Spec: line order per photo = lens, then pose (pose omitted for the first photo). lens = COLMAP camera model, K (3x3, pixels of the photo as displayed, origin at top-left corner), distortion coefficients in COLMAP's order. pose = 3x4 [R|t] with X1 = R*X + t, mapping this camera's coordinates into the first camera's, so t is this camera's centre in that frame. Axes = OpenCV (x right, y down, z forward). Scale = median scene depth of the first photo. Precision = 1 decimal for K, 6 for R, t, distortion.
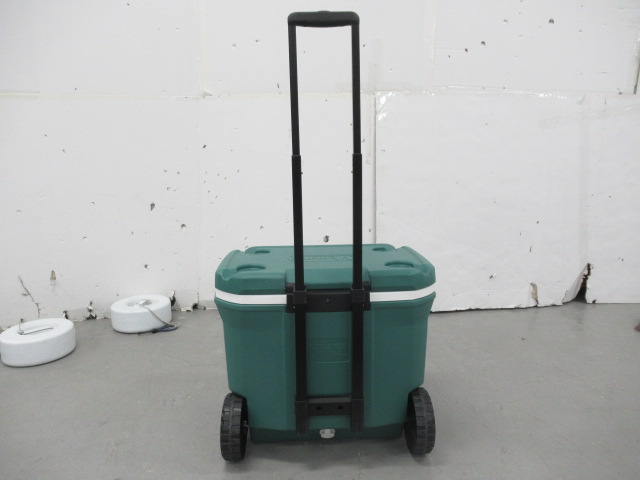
lens RADIAL K [[490.4, 0, 320.6], [0, 490.4, 237.3], [0, 0, 1]] dist [-0.005048, 0.013905]
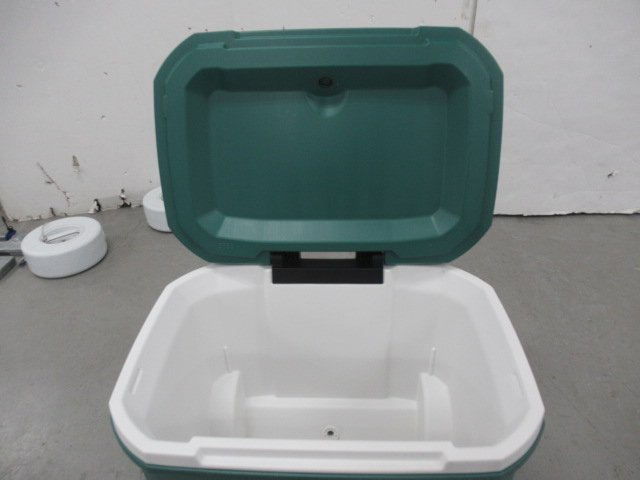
lens RADIAL K [[490.4, 0, 320.4], [0, 490.4, 235.0], [0, 0, 1]] dist [-0.005048, 0.013905]
pose [[0.992515, 0.047369, -0.112565, -0.013648], [-0.003686, 0.932911, 0.360088, -0.114087], [0.122071, -0.356978, 0.926102, 0.207468]]
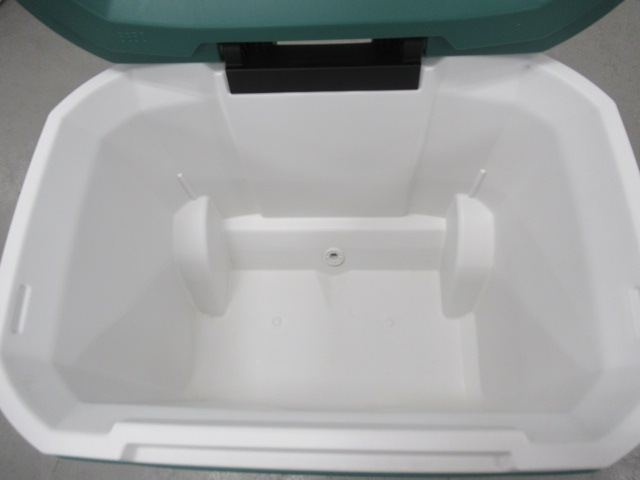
lens RADIAL K [[490.4, 0, 317.7], [0, 490.4, 240.6], [0, 0, 1]] dist [-0.005048, 0.013905]
pose [[0.993188, 0.075147, -0.089050, -0.039247], [0.032630, 0.554298, 0.831679, -0.067993], [0.111858, -0.828919, 0.548070, 0.523217]]
